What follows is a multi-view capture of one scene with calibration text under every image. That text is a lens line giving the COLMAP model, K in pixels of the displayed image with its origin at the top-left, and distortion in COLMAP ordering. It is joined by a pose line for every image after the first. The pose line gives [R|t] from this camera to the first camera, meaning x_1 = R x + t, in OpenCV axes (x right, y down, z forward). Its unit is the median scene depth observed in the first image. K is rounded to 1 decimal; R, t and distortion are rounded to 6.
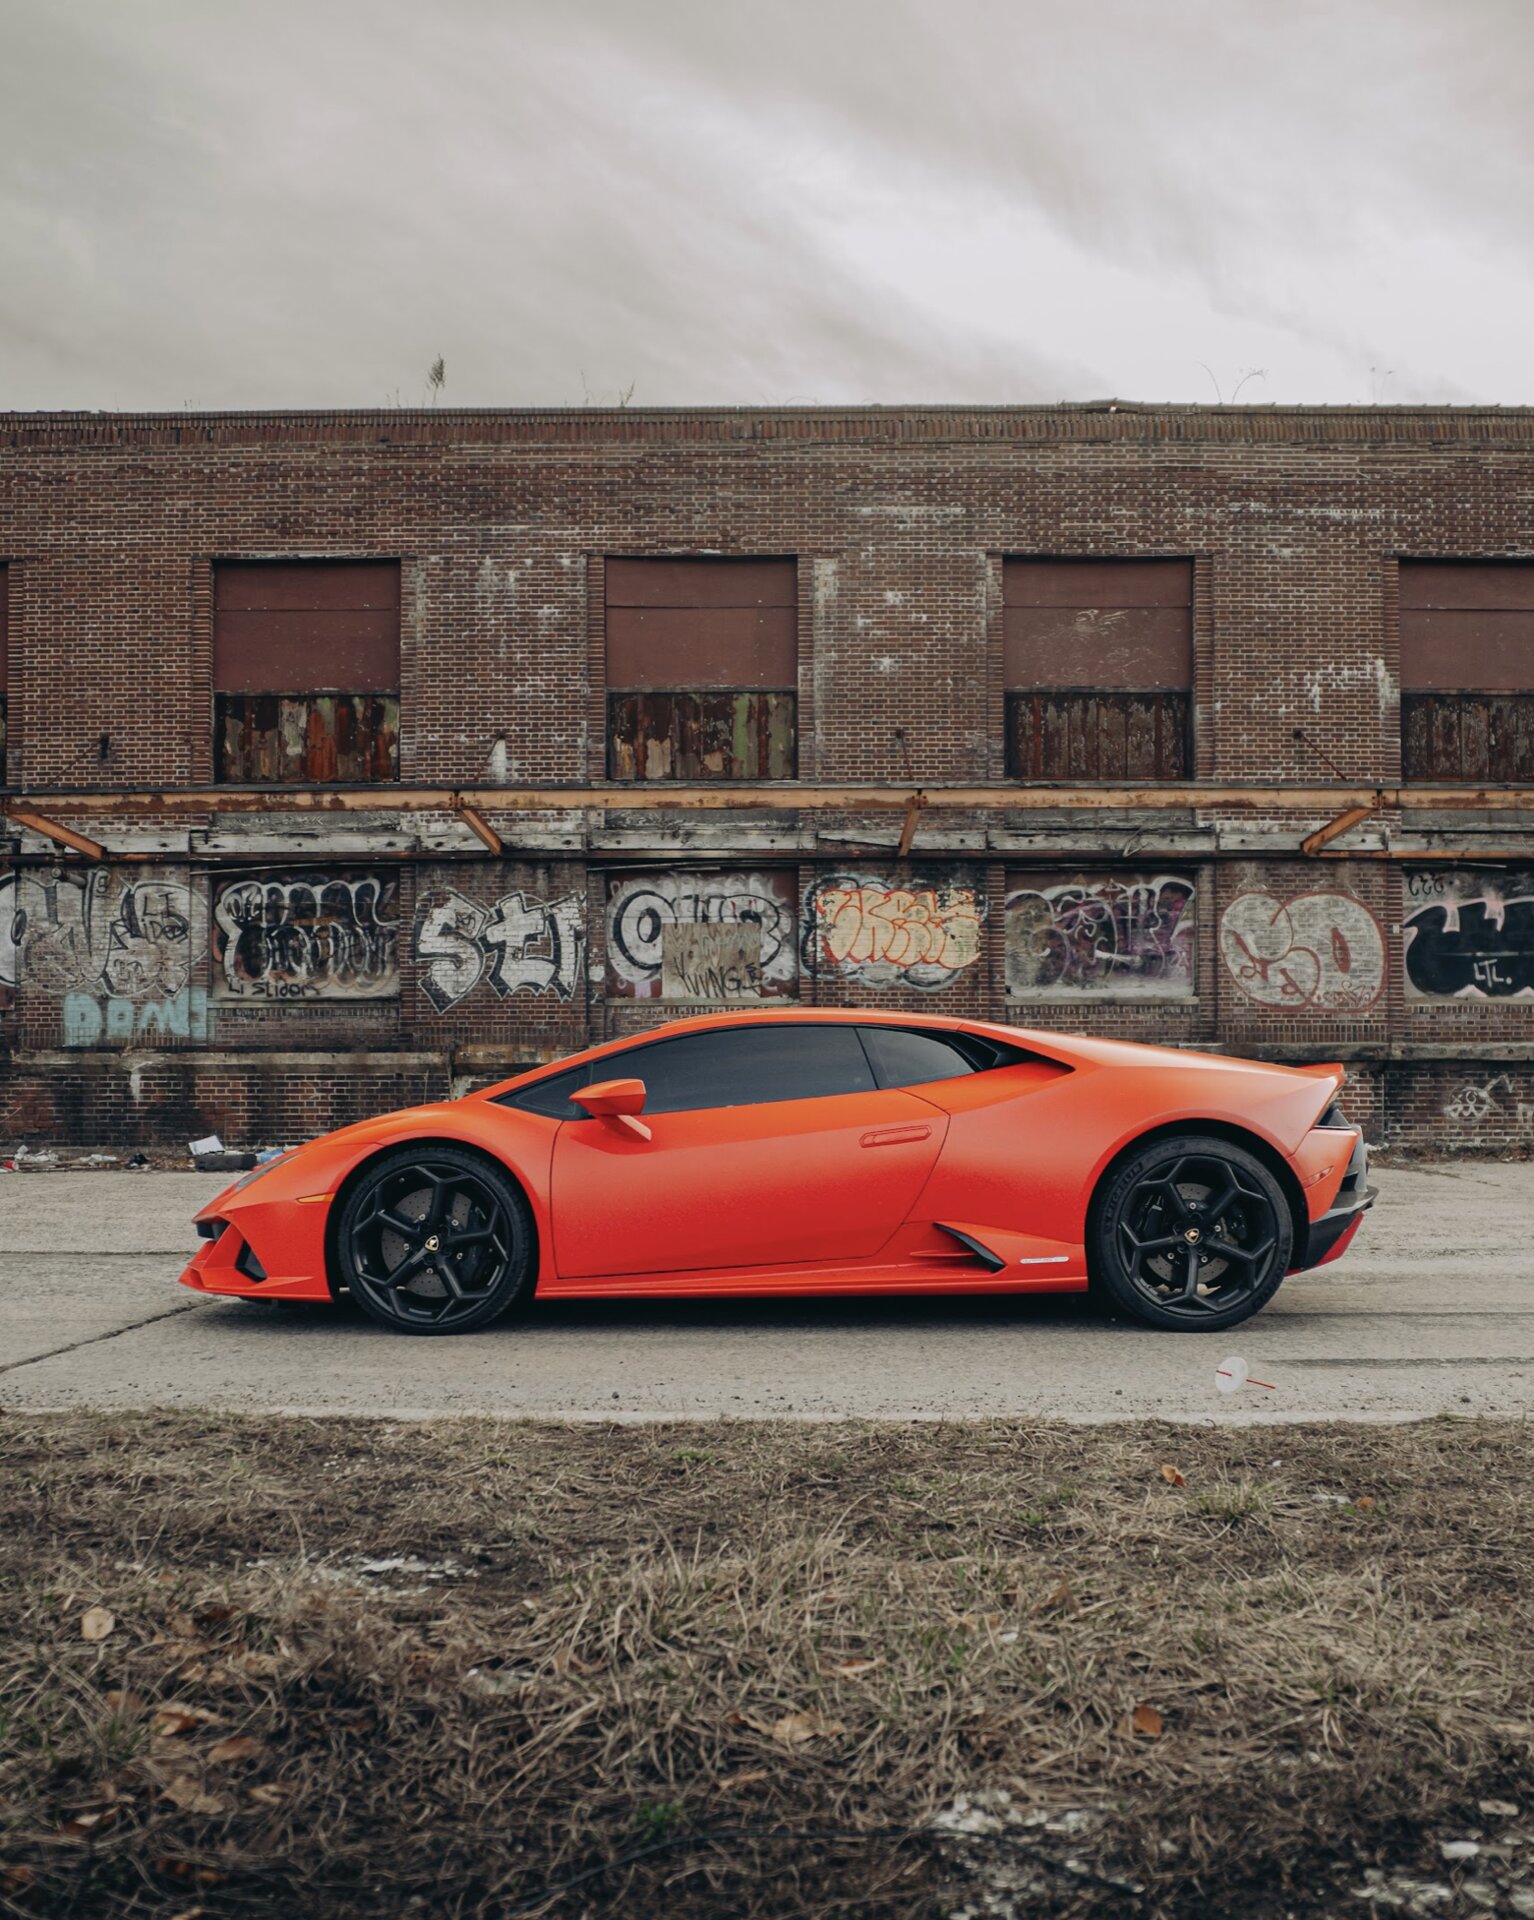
lens RADIAL K [[2354.0, 0, 767.0], [0, 2354.0, 960.0], [0, 0, 1]] dist [-0.021177, 0.027650]
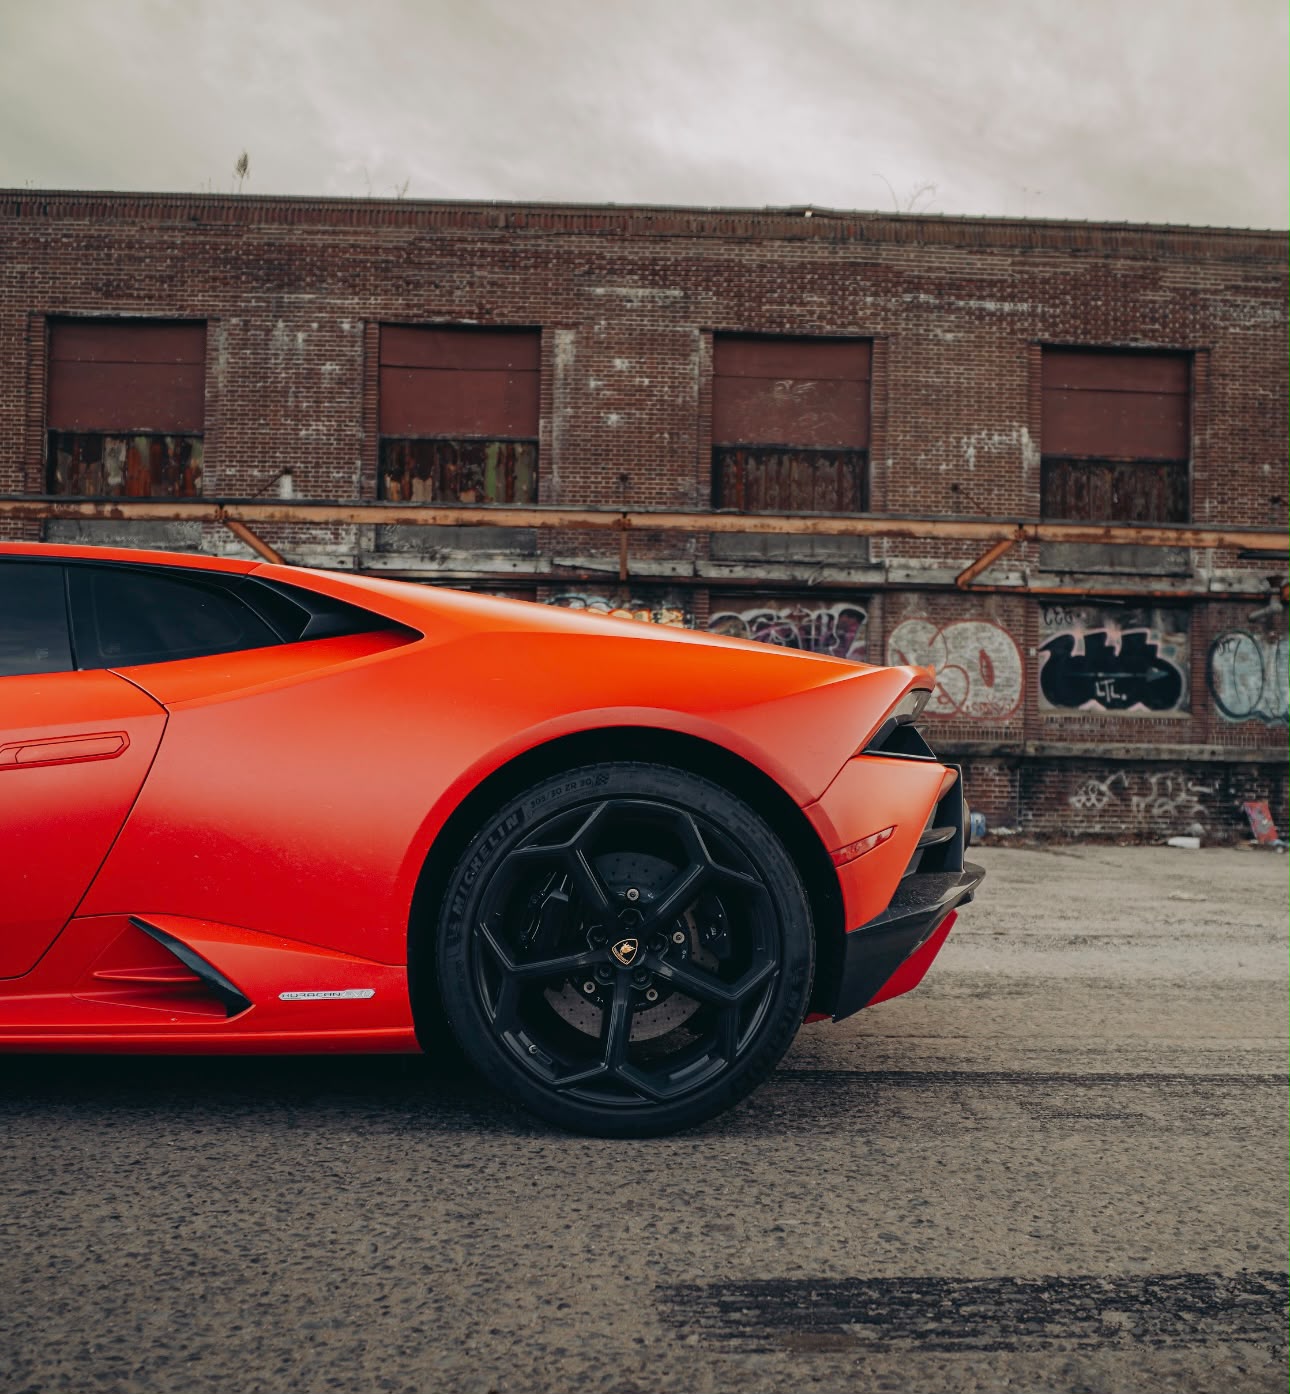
lens RADIAL K [[1675.4, 0, 645.0], [0, 1675.4, 697.0], [0, 0, 1]] dist [-0.018176, 0.060596]
pose [[0.999197, 0.022134, 0.033401, 0.041101], [-0.022149, 0.999755, 0.000090, 0.014411], [-0.033391, -0.000829, 0.999442, 0.149776]]
